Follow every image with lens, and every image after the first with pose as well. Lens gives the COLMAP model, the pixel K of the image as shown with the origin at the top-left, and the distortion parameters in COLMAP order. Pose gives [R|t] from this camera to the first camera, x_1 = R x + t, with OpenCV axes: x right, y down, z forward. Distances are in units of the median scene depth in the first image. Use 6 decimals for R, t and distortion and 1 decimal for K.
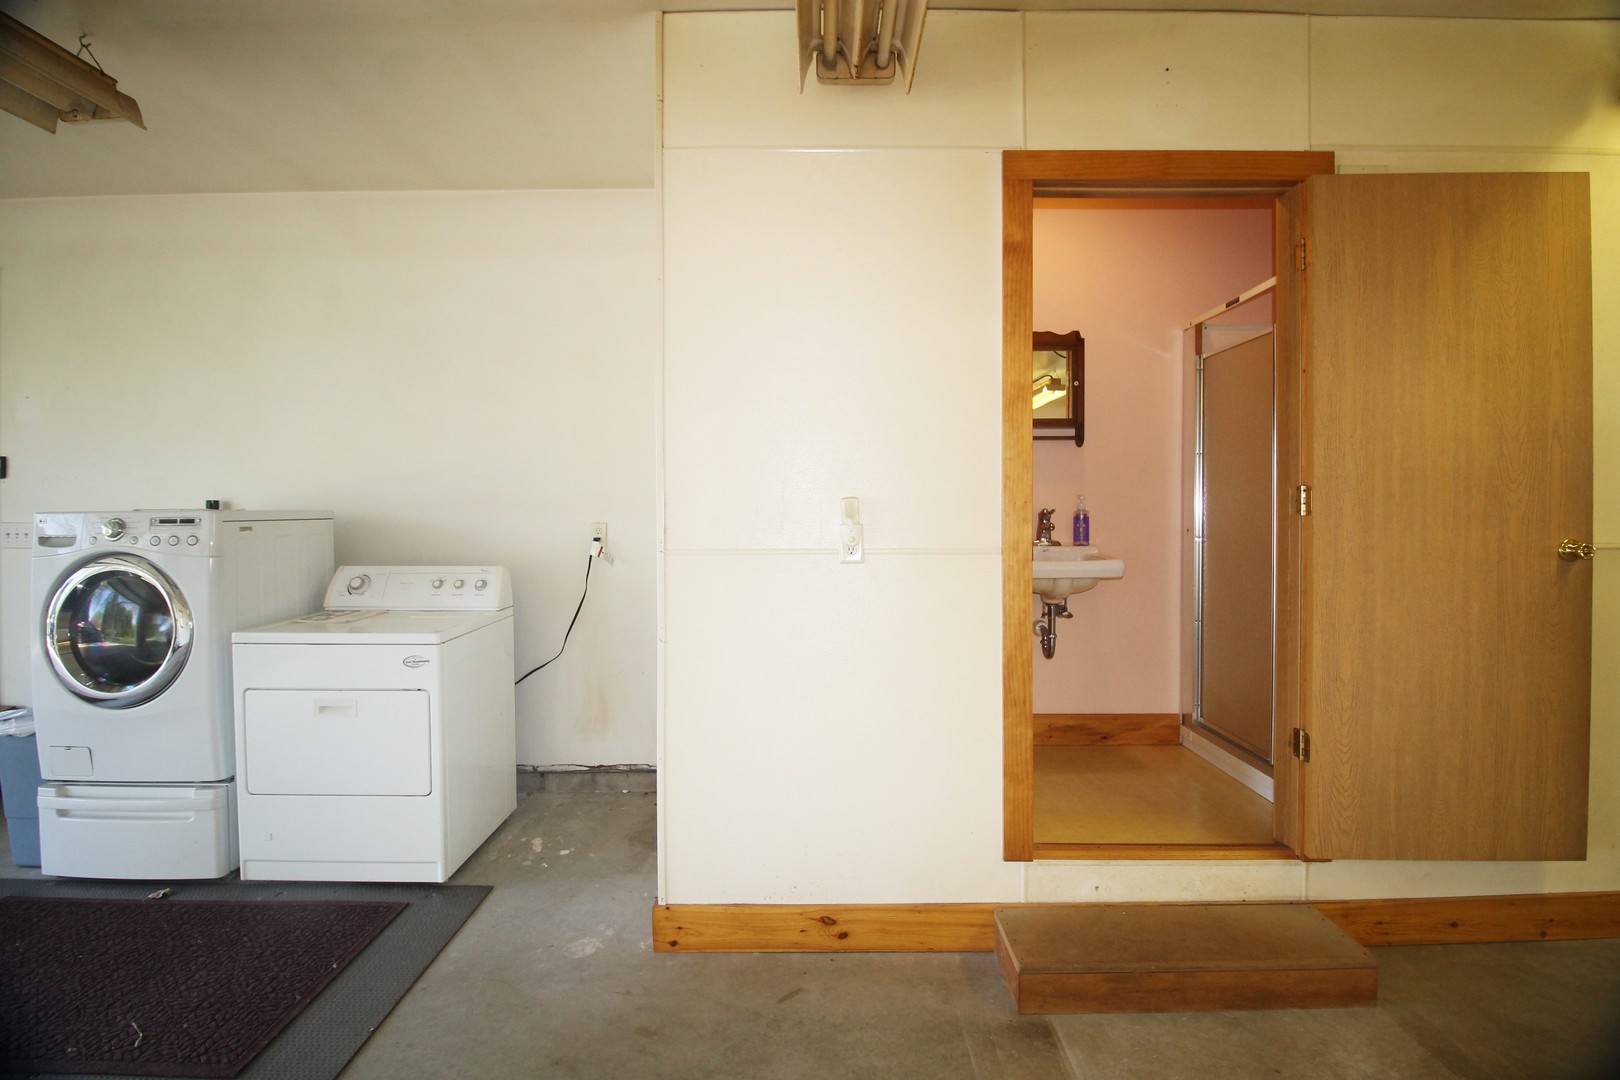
lens RADIAL K [[756.5, 0, 812.1], [0, 756.5, 523.6], [0, 0, 1]] dist [-0.002204, -0.010738]
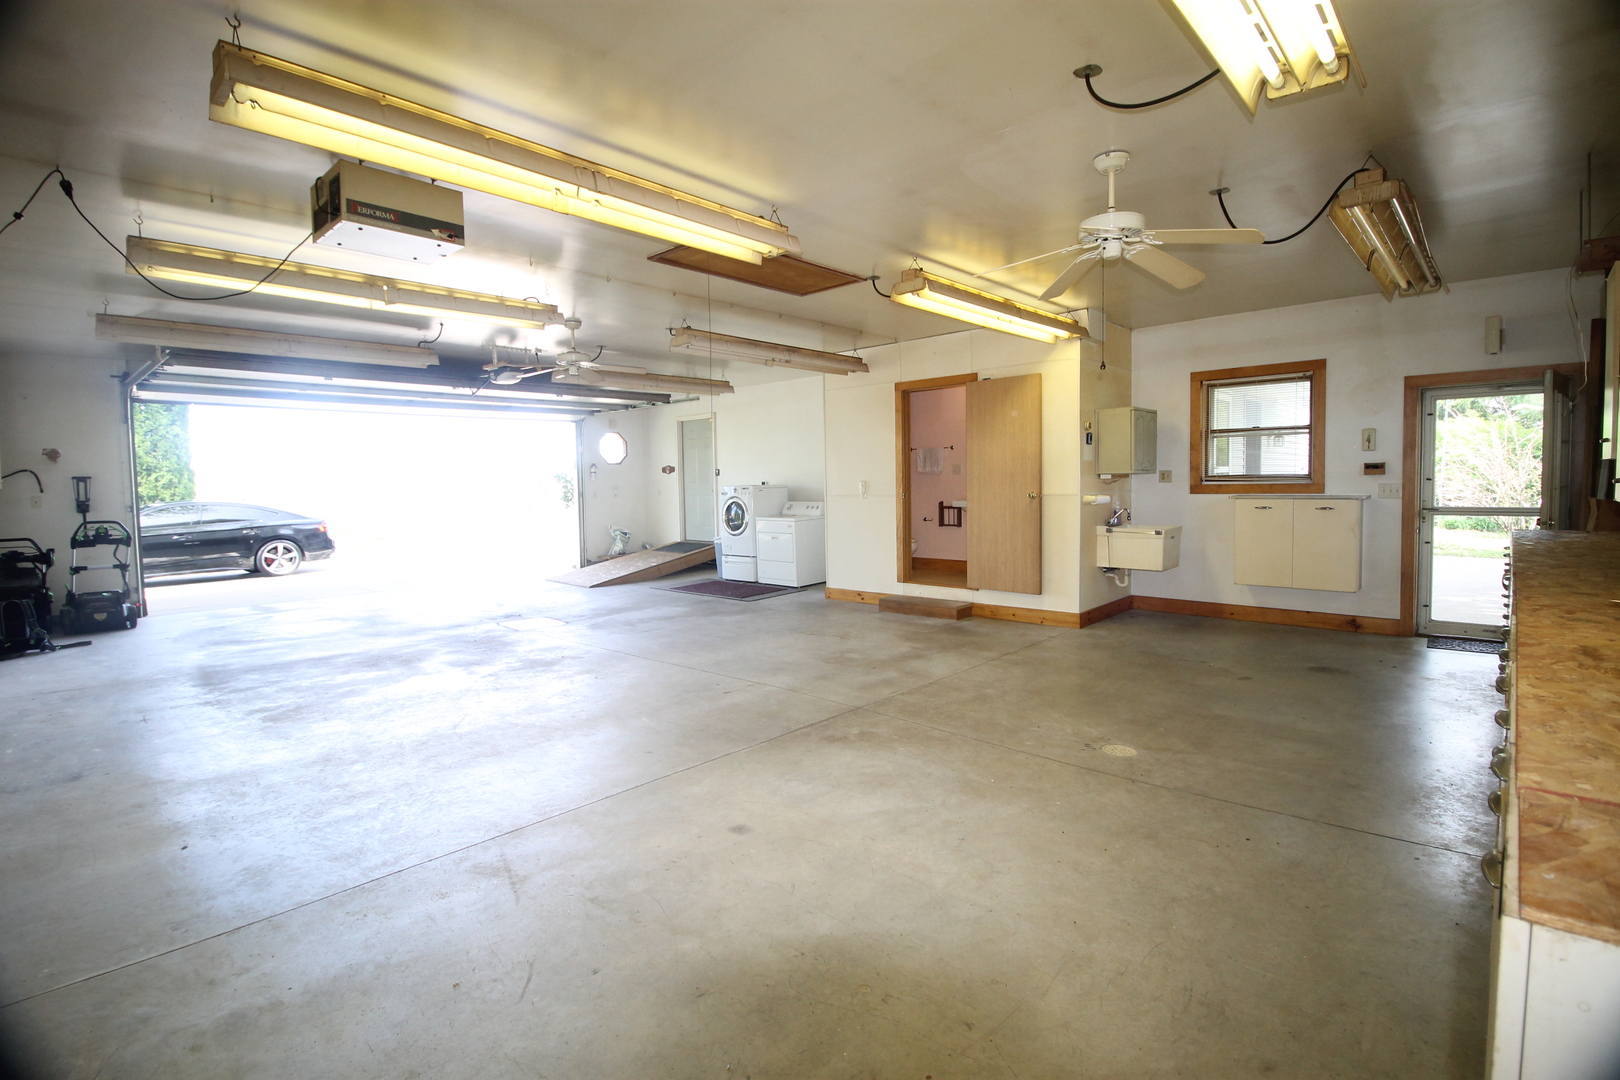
lens RADIAL K [[756.5, 0, 804.5], [0, 756.5, 531.4], [0, 0, 1]] dist [-0.002204, -0.010738]
pose [[0.727080, 0.032654, -0.685776, 2.066497], [0.002992, 0.998708, 0.050727, 0.021248], [0.686546, -0.038934, 0.726043, -1.641228]]
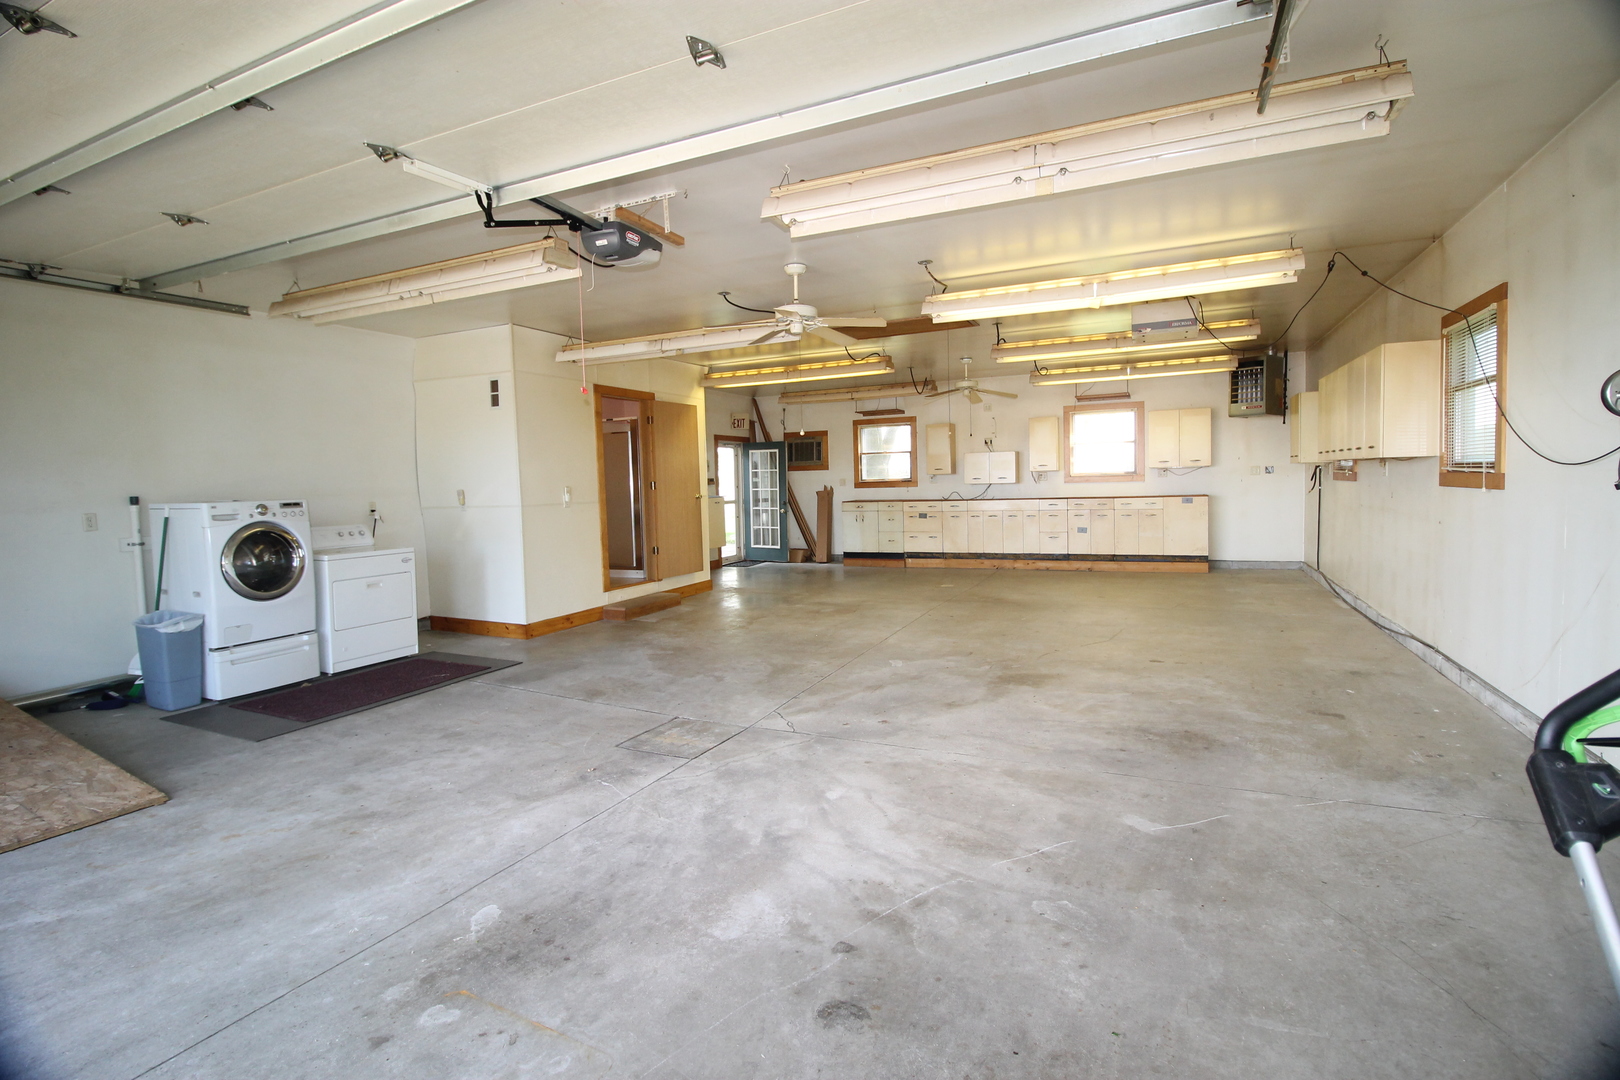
lens RADIAL K [[756.5, 0, 810.3], [0, 756.5, 527.0], [0, 0, 1]] dist [-0.002204, -0.010738]
pose [[0.430778, -0.066268, 0.900022, -2.091105], [0.044058, 0.997655, 0.052370, 0.011751], [-0.901382, 0.017093, 0.432687, -1.154432]]
